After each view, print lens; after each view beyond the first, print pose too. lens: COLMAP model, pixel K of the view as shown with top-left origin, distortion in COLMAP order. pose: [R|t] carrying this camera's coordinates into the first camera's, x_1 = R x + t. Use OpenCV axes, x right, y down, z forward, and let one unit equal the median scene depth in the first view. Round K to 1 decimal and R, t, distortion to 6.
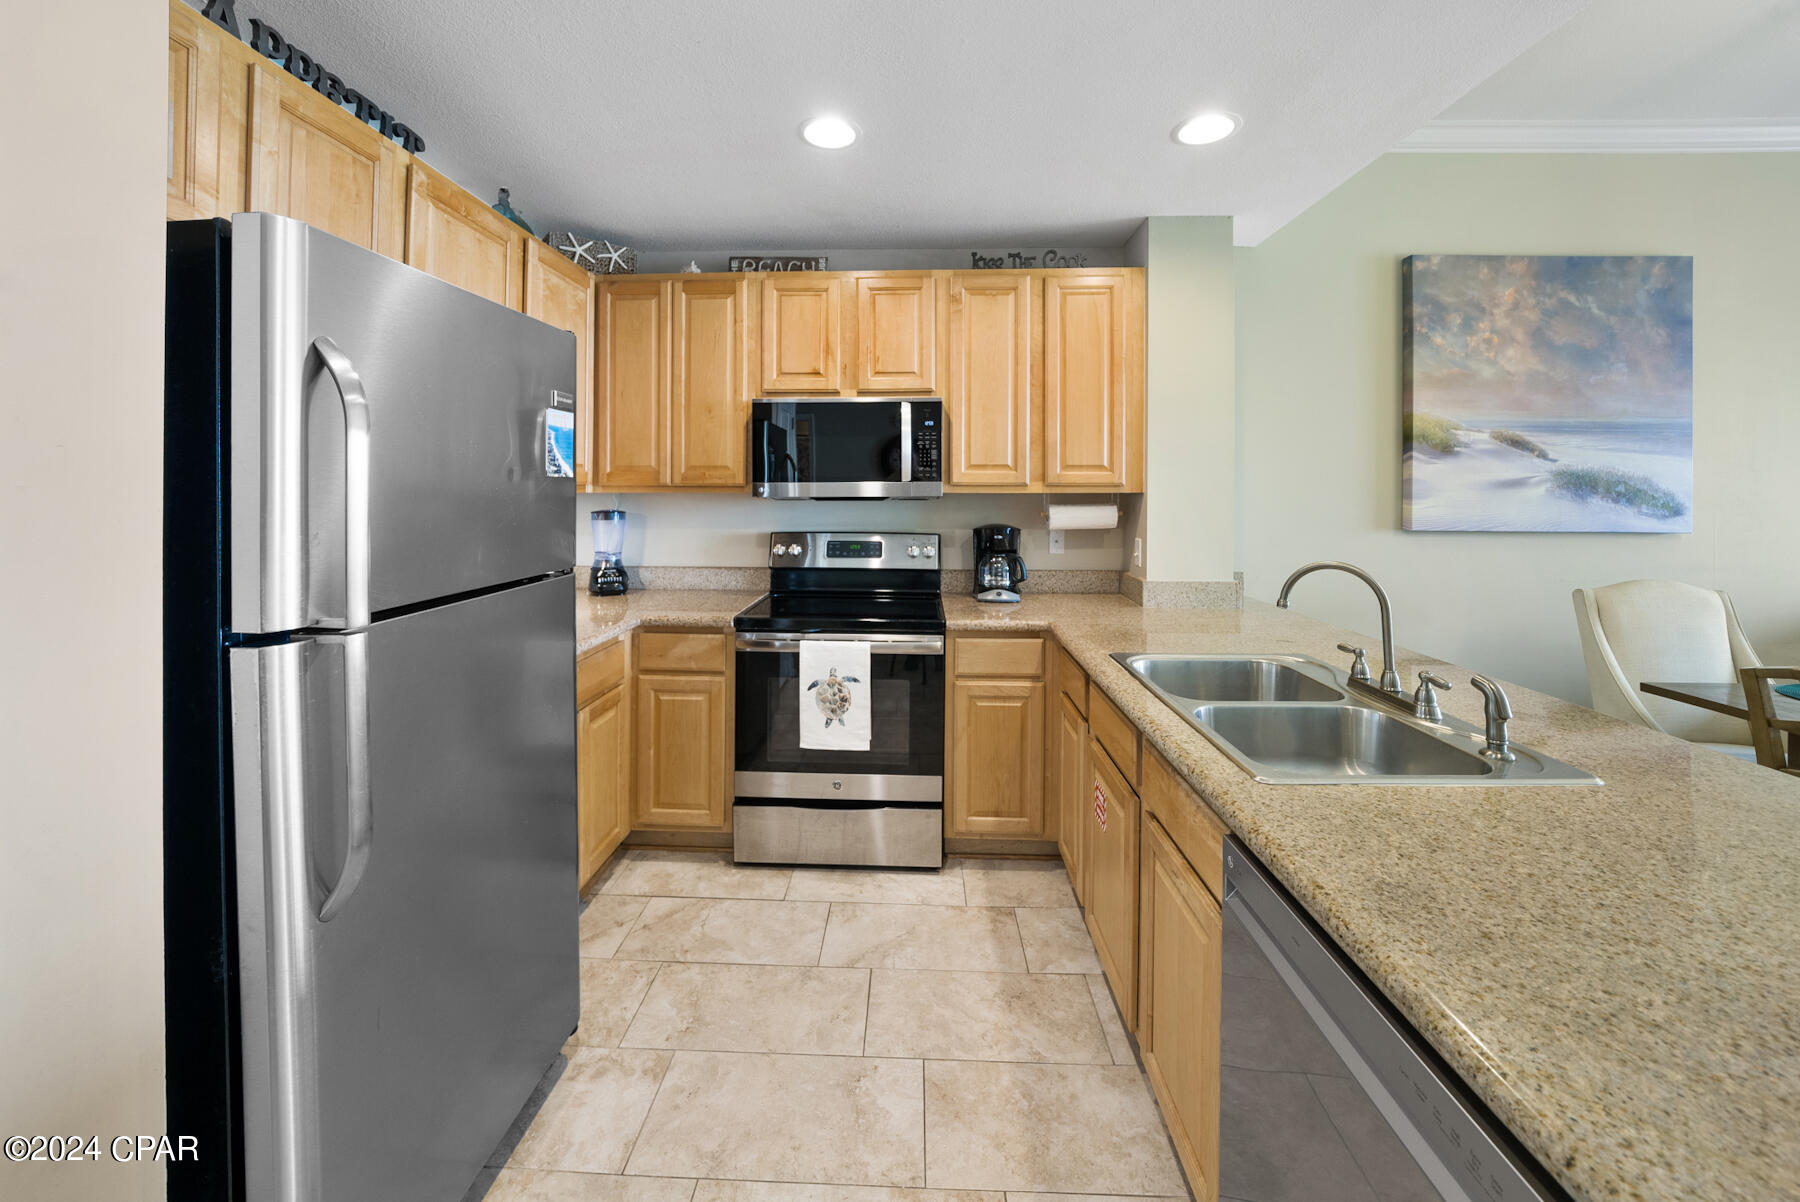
lens RADIAL K [[662.9, 0, 893.3], [0, 662.9, 487.9], [0, 0, 1]] dist [-0.014503, -0.000294]
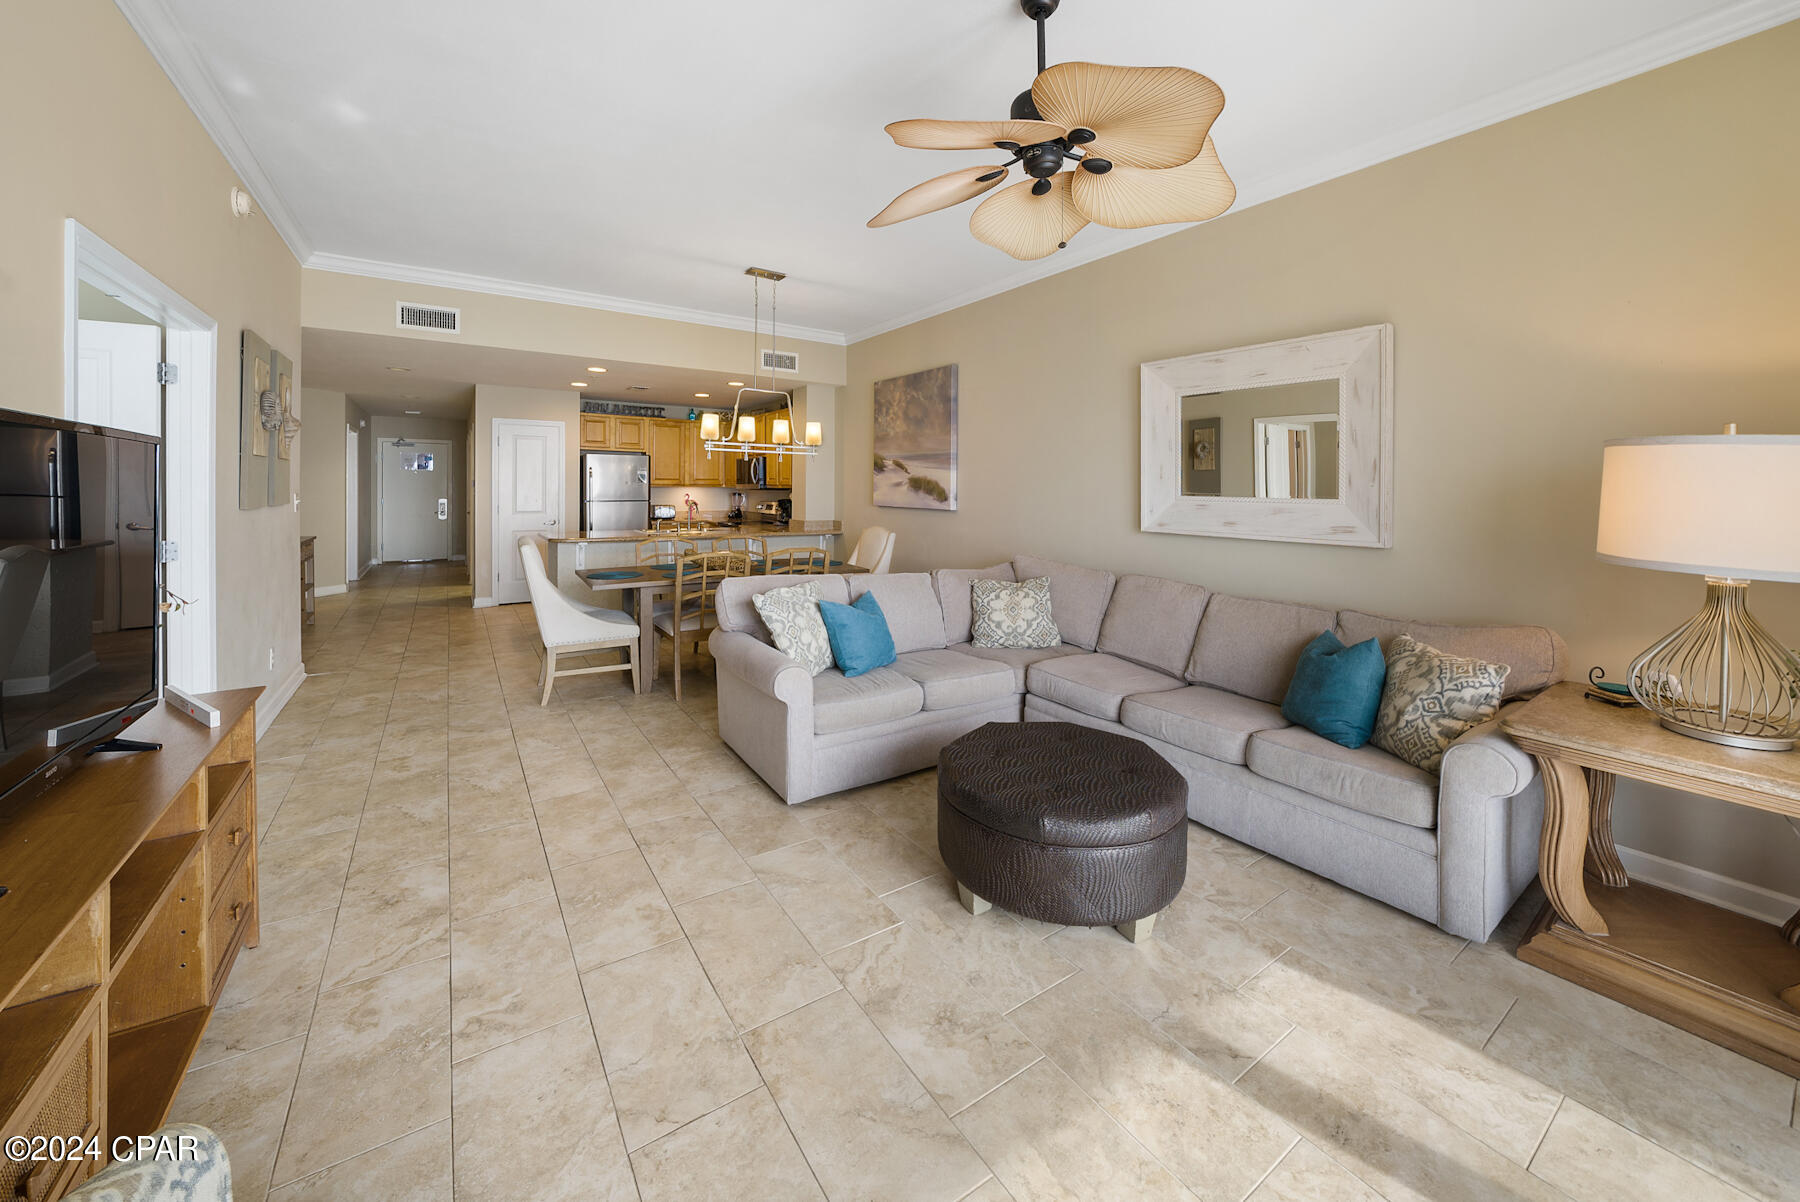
lens RADIAL K [[665.3, 0, 905.4], [0, 665.3, 507.2], [0, 0, 1]] dist [-0.010192, -0.000091]
pose [[0.598921, 0.025772, -0.800393, 2.709542], [-0.005842, 0.999596, 0.027814, 0.007459], [0.800787, -0.011983, 0.598830, -0.284389]]
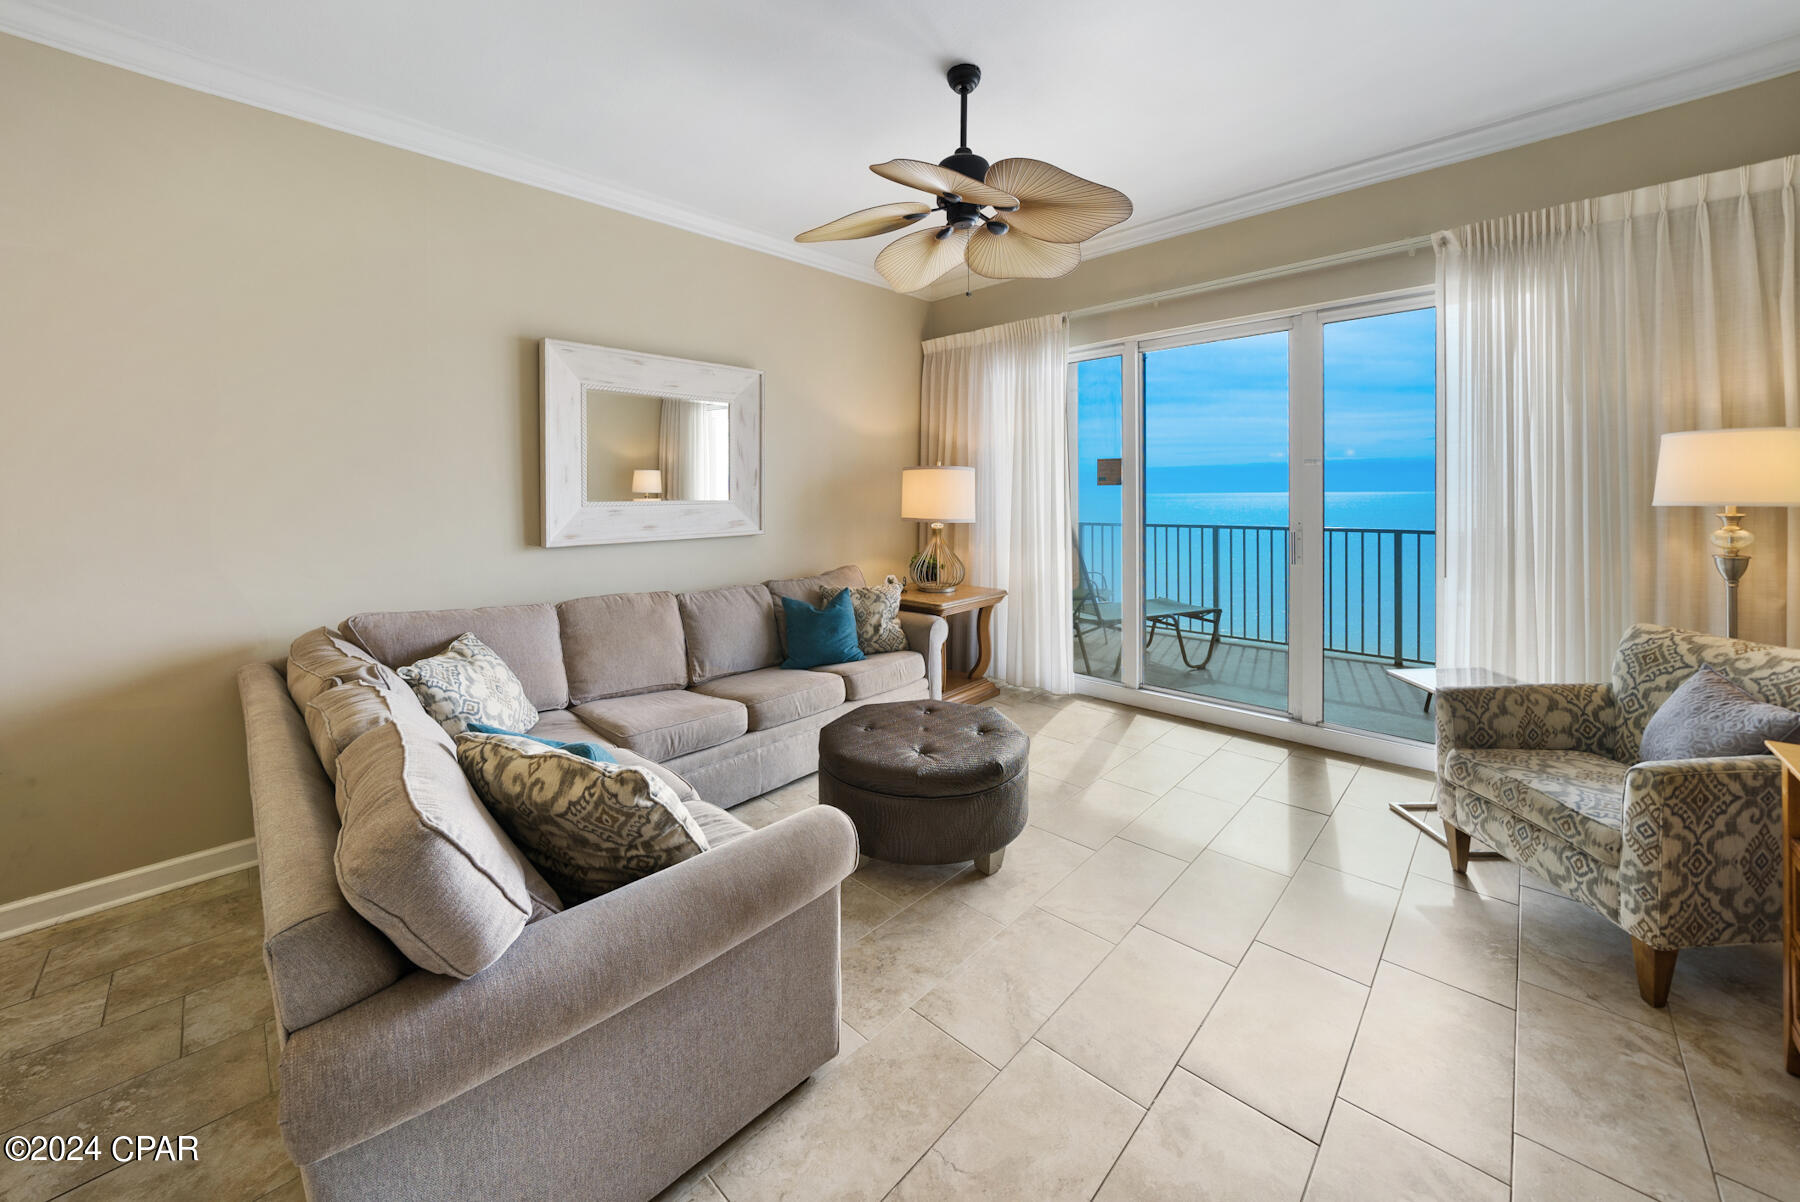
lens RADIAL K [[668.0, 0, 900.6], [0, 668.0, 505.7], [0, 0, 1]] dist [-0.015673, 0.000168]
pose [[0.662986, -0.026779, 0.748153, 1.429362], [0.011705, 0.999609, 0.025406, 0.002129], [-0.748540, -0.008087, 0.663040, -0.241878]]
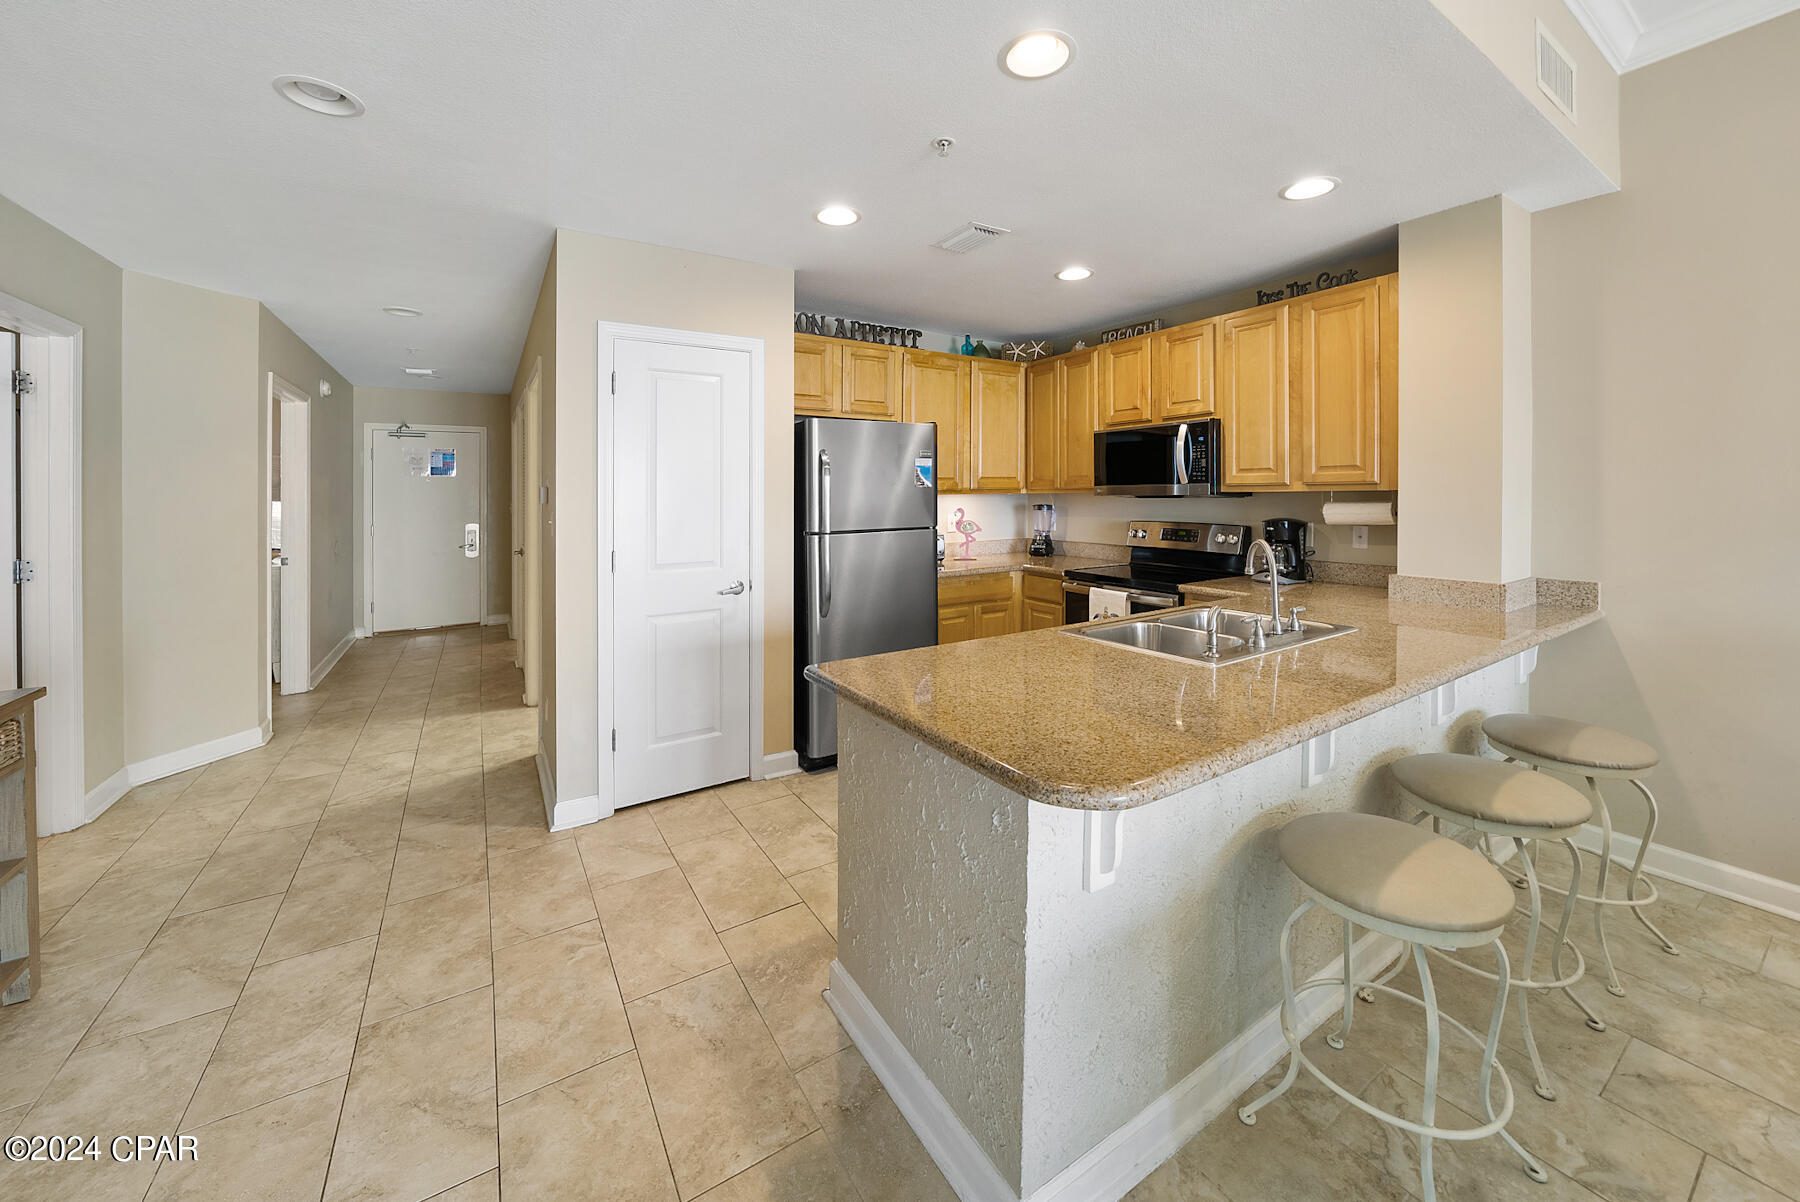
lens RADIAL K [[667.5, 0, 895.1], [0, 667.5, 491.6], [0, 0, 1]] dist [-0.024951, 0.003417]
pose [[0.564891, -0.010326, -0.825101, 0.724842], [0.013464, 0.999904, -0.003295, 0.002409], [0.825055, -0.009247, 0.564976, -0.219371]]
